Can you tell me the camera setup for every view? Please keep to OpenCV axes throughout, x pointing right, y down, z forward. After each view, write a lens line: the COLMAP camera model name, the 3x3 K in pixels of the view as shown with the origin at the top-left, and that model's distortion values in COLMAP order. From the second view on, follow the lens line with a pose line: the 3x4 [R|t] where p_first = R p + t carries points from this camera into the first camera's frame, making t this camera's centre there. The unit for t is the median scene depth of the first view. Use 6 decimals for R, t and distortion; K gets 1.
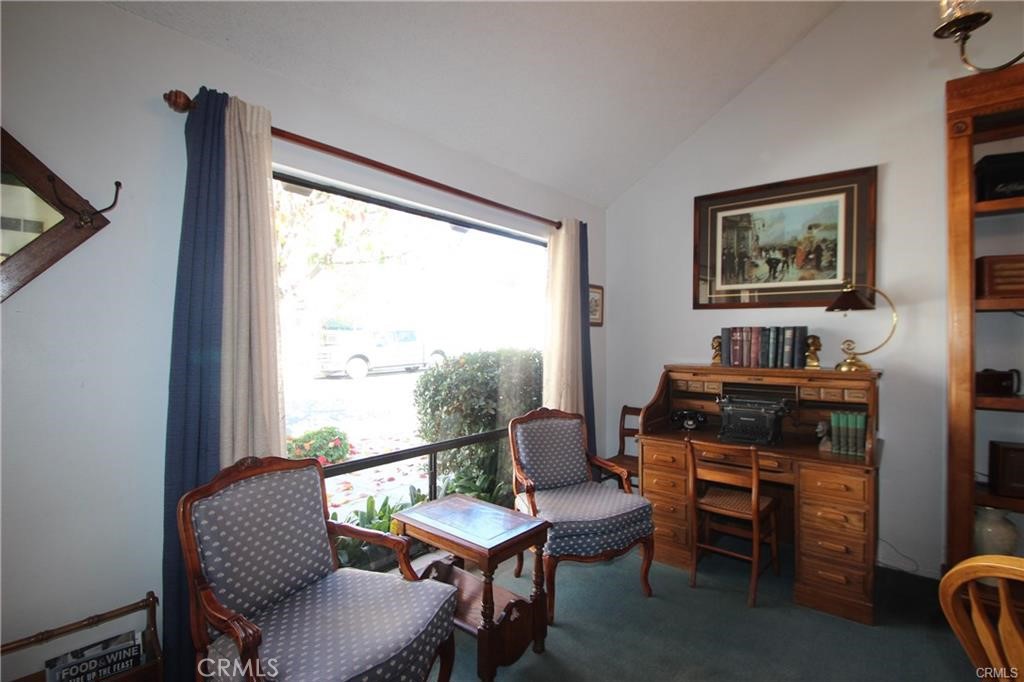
lens RADIAL K [[491.4, 0, 520.4], [0, 491.4, 341.4], [0, 0, 1]] dist [0.001146, -0.000701]
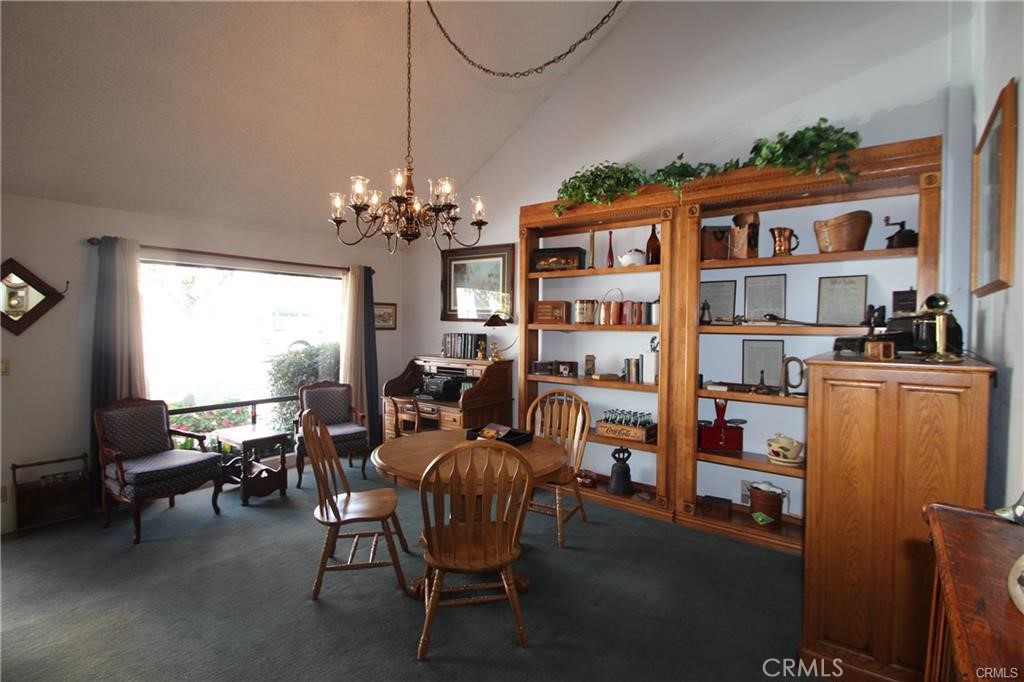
lens RADIAL K [[491.4, 0, 504.2], [0, 491.4, 340.4], [0, 0, 1]] dist [0.001146, -0.000701]
pose [[0.999461, 0.007914, 0.031857, 0.593061], [-0.008814, 0.999563, 0.028209, -0.056286], [-0.031620, -0.028475, 0.999094, -0.706951]]
